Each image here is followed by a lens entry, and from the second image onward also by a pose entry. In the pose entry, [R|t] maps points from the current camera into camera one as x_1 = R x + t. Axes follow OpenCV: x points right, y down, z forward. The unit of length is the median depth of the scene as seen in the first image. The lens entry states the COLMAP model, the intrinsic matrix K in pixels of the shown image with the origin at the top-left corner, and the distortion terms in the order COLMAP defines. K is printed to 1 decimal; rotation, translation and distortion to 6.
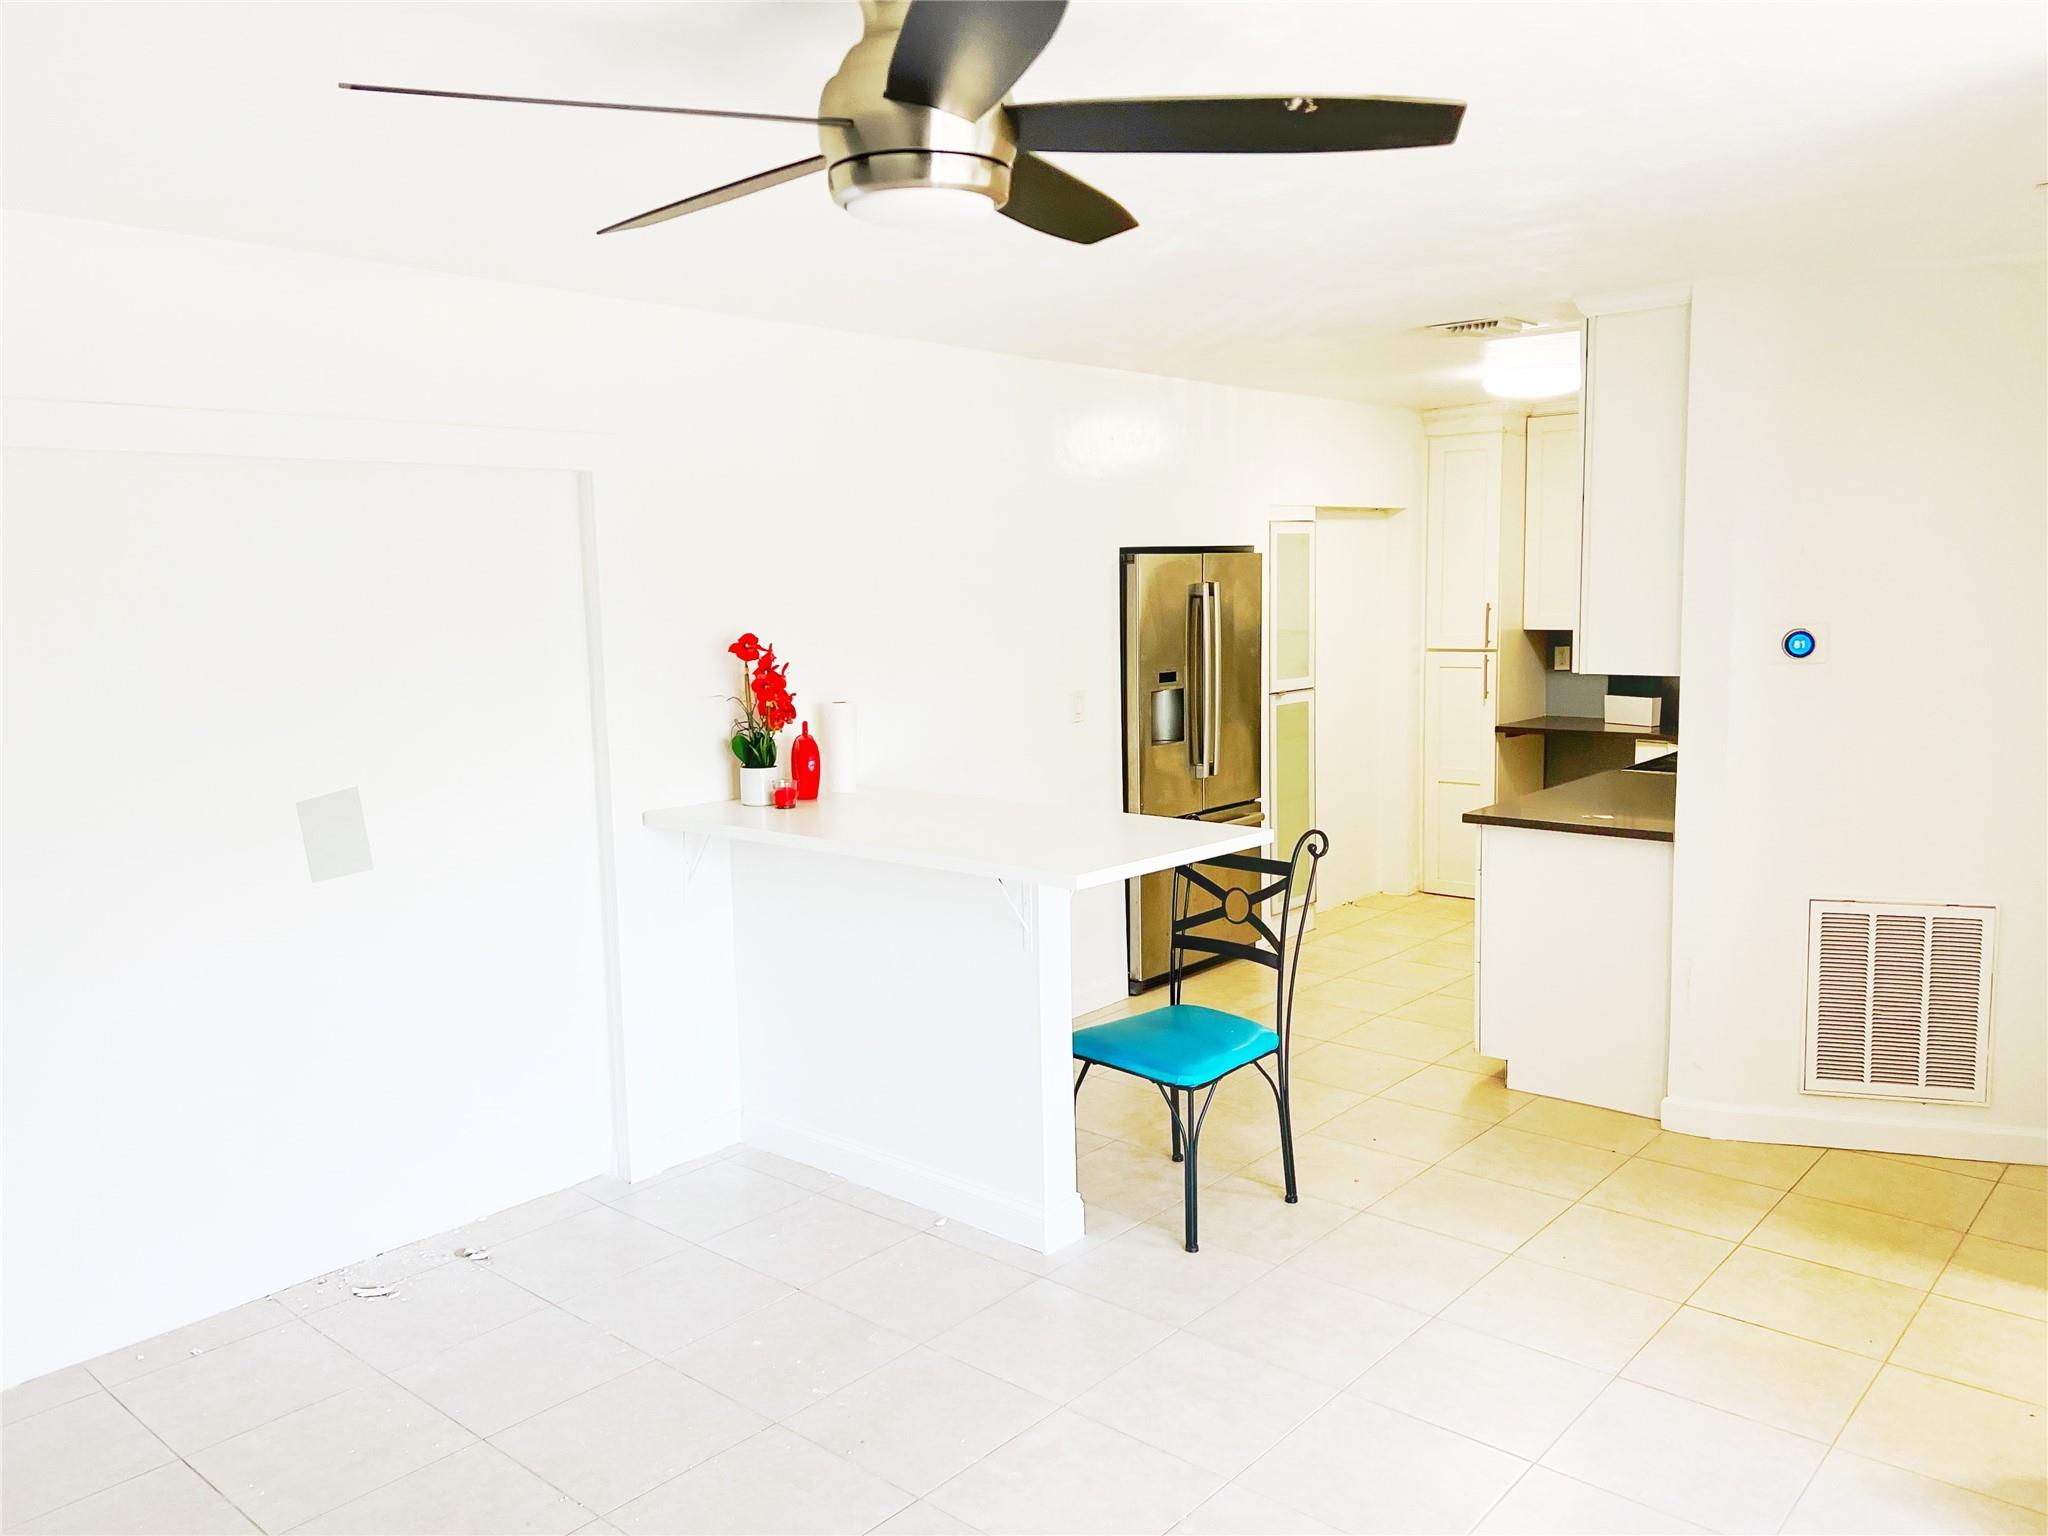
lens RADIAL K [[1552.3, 0, 1023.9], [0, 1552.3, 765.6], [0, 0, 1]] dist [0.037885, -0.001206]
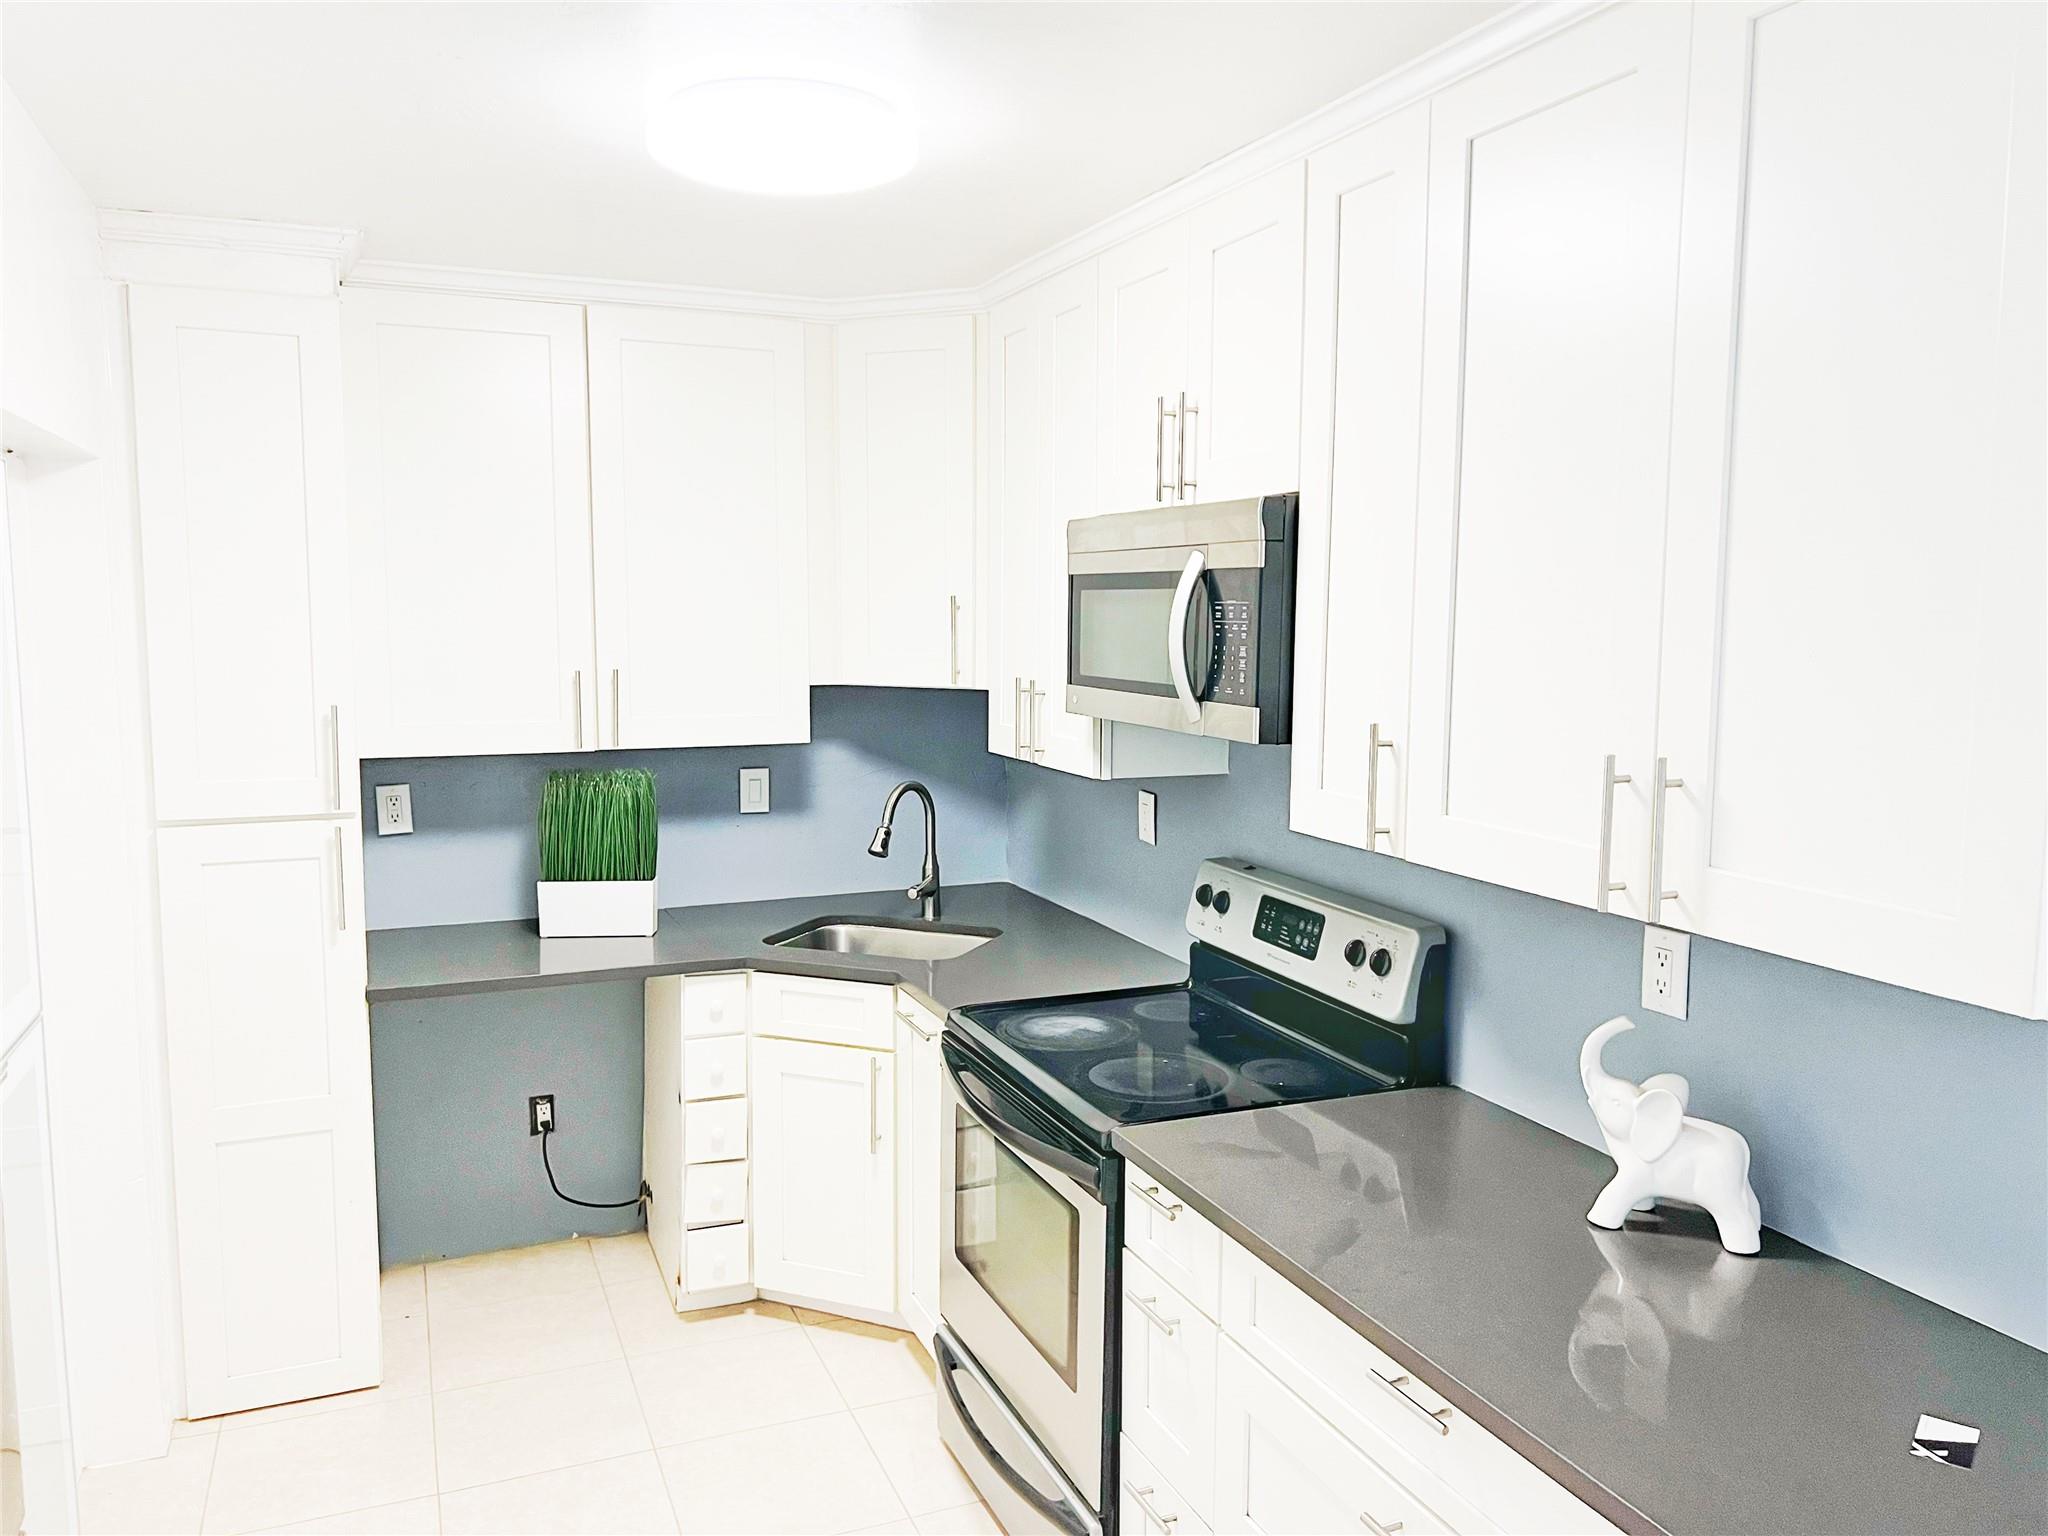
lens RADIAL K [[1552.3, 0, 1024.2], [0, 1552.3, 768.2], [0, 0, 1]] dist [0.037885, -0.001206]
pose [[0.444384, -0.071860, 0.892949, 0.001695], [0.094172, 0.995002, 0.033208, -0.079236], [-0.890873, 0.069333, 0.448930, 0.609328]]
